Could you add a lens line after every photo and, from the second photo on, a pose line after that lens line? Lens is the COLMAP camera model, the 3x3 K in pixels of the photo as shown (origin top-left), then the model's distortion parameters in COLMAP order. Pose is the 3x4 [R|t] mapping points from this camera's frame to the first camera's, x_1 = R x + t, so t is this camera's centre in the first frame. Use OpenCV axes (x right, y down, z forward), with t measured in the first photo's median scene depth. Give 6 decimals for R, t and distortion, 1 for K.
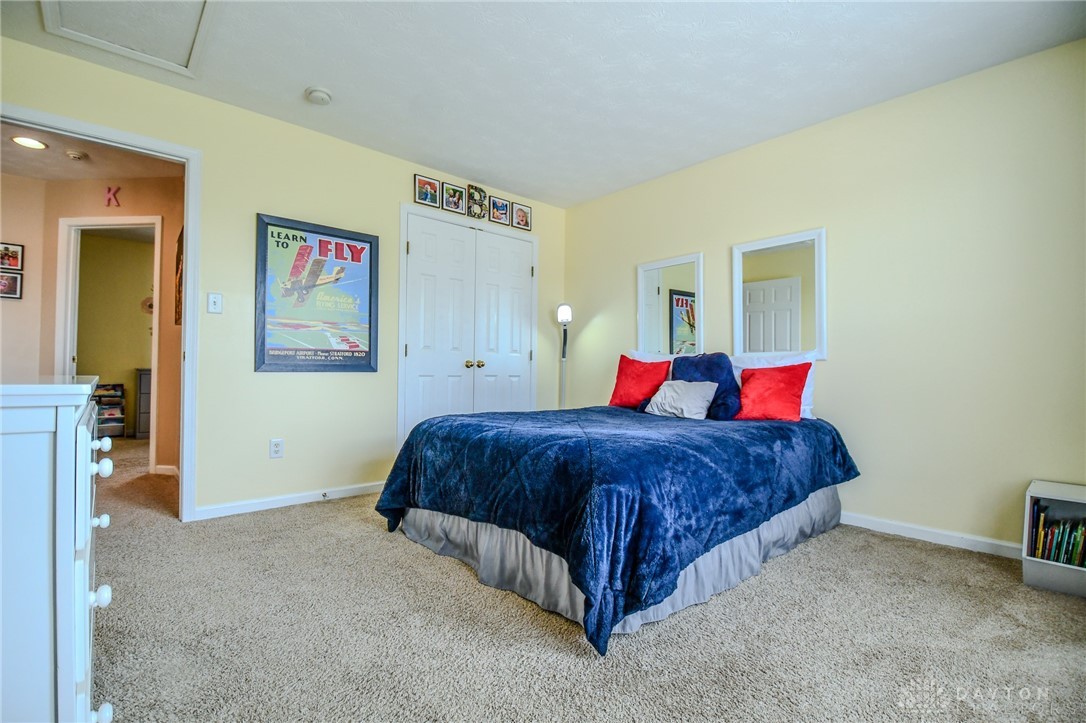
lens RADIAL K [[474.2, 0, 535.1], [0, 474.2, 368.0], [0, 0, 1]] dist [0.020123, -0.025807]
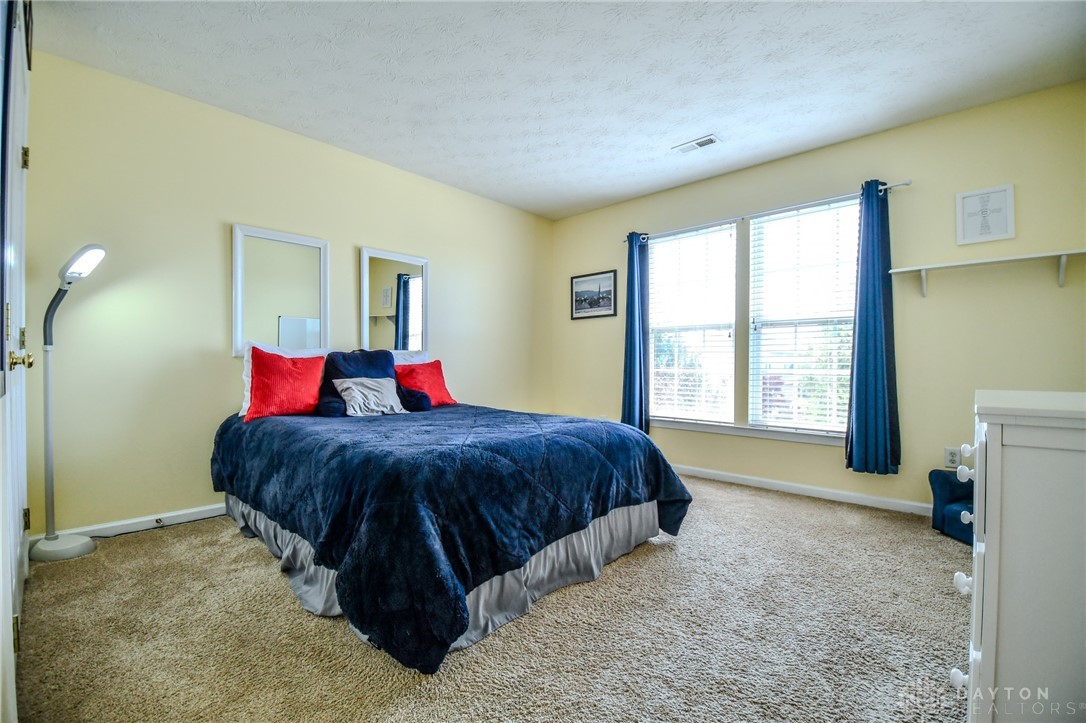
lens RADIAL K [[467.6, 0, 528.7], [0, 467.6, 368.0], [0, 0, 1]] dist [0.026538, -0.053669]
pose [[-0.076940, -0.014860, 0.996925, -0.684852], [-0.005230, 0.999881, 0.014500, -0.009788], [-0.997022, -0.004098, -0.077008, 0.764612]]
